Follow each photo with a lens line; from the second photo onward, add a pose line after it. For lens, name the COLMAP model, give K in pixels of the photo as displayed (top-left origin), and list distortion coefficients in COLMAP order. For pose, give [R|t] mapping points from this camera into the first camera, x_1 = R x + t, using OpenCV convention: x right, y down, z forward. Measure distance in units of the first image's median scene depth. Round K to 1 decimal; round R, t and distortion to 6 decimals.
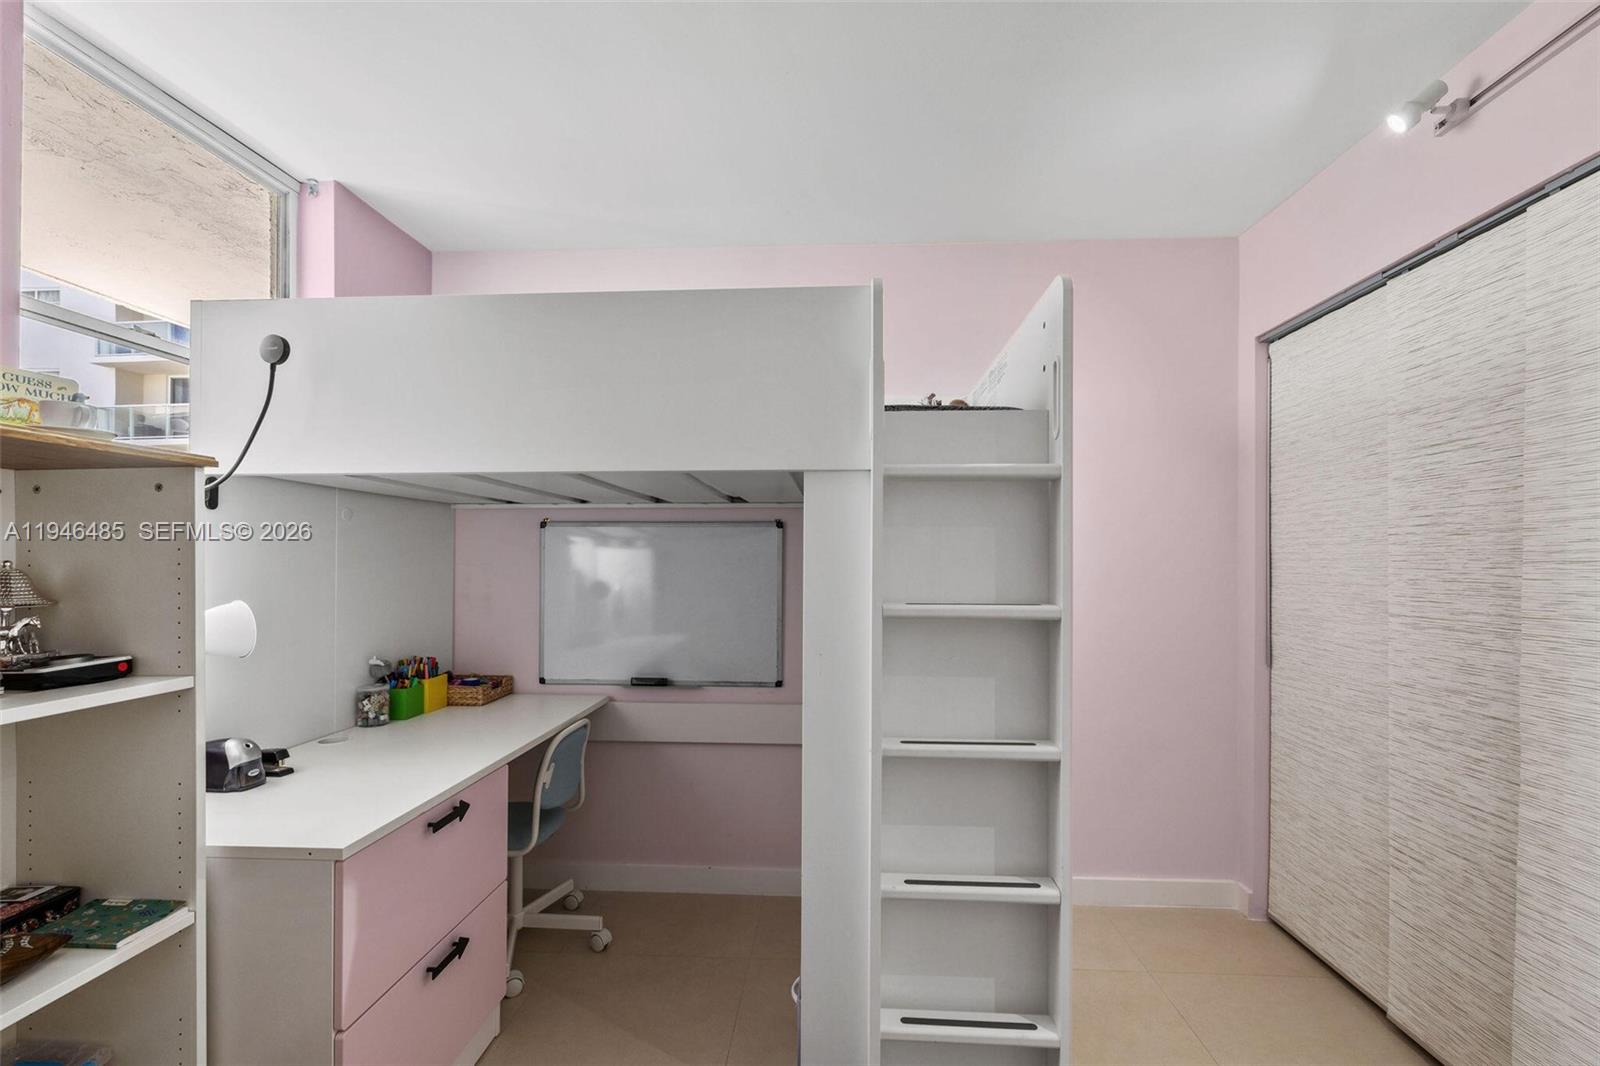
lens RADIAL K [[694.0, 0, 799.5], [0, 694.0, 550.7], [0, 0, 1]] dist [-0.001384, -0.000323]
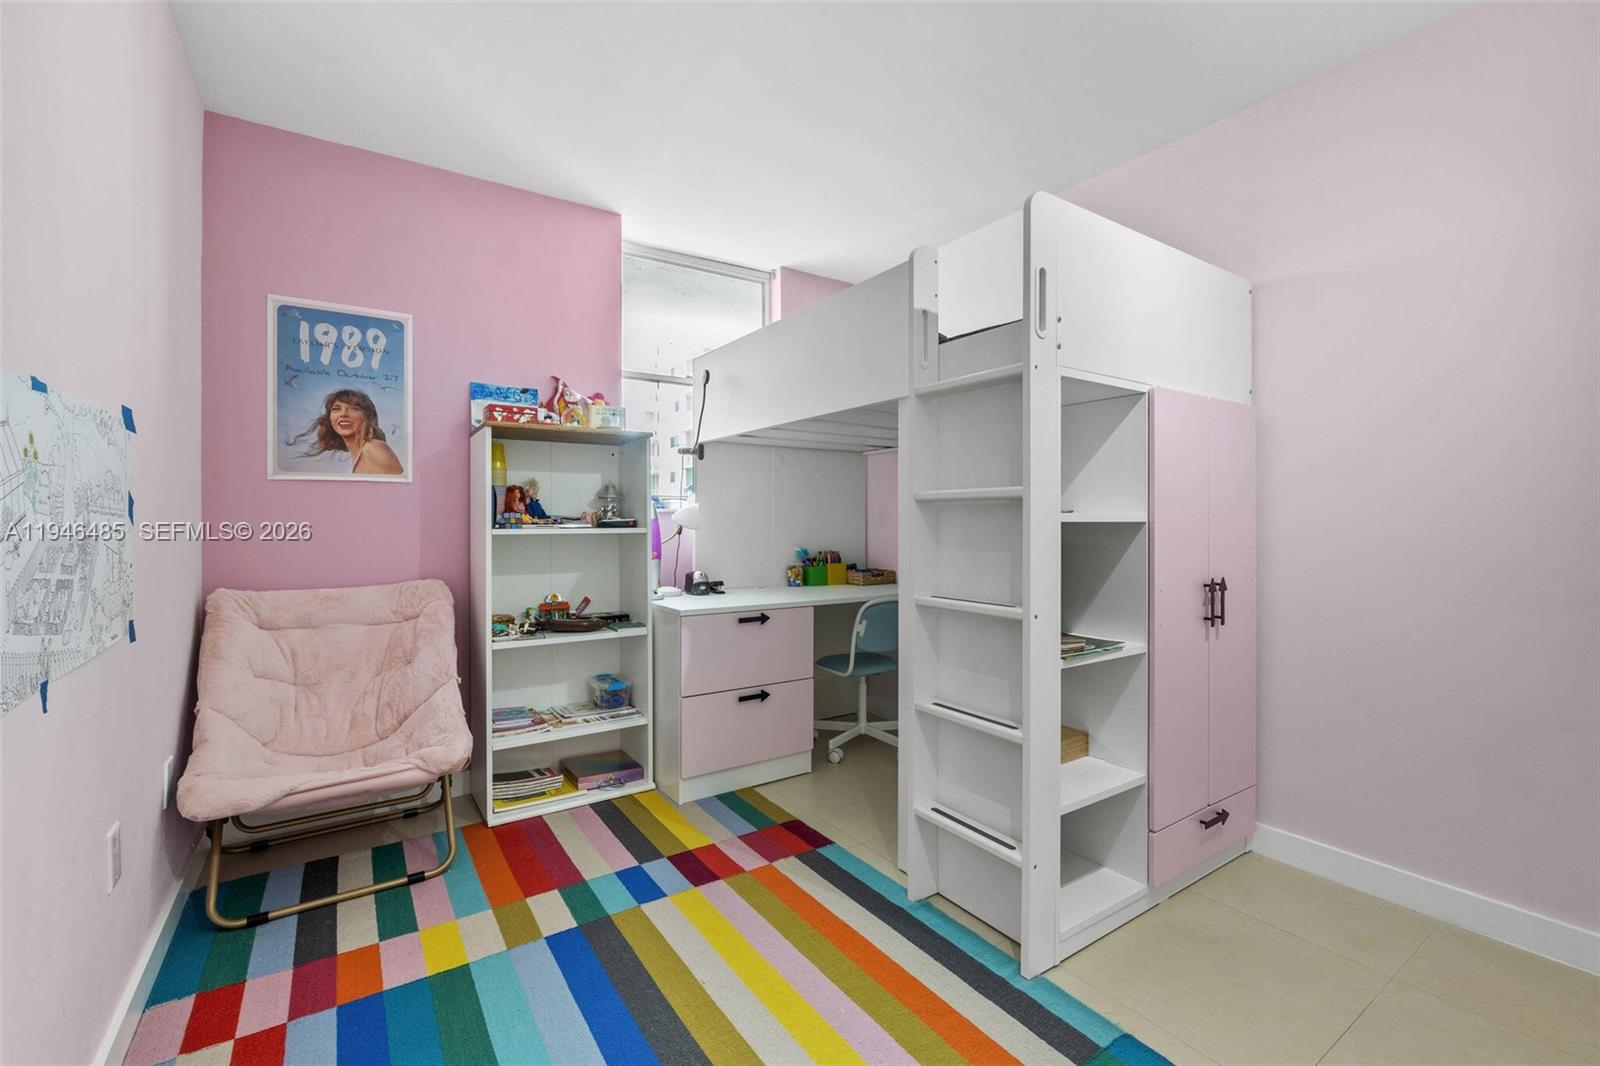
lens RADIAL K [[681.7, 0, 801.8], [0, 681.7, 517.4], [0, 0, 1]] dist [-0.000287, -0.000049]
pose [[0.612228, 0.000248, -0.790681, 0.722454], [0.009347, 0.999928, 0.007551, 0.075621], [0.790626, -0.012014, 0.612181, 0.006477]]
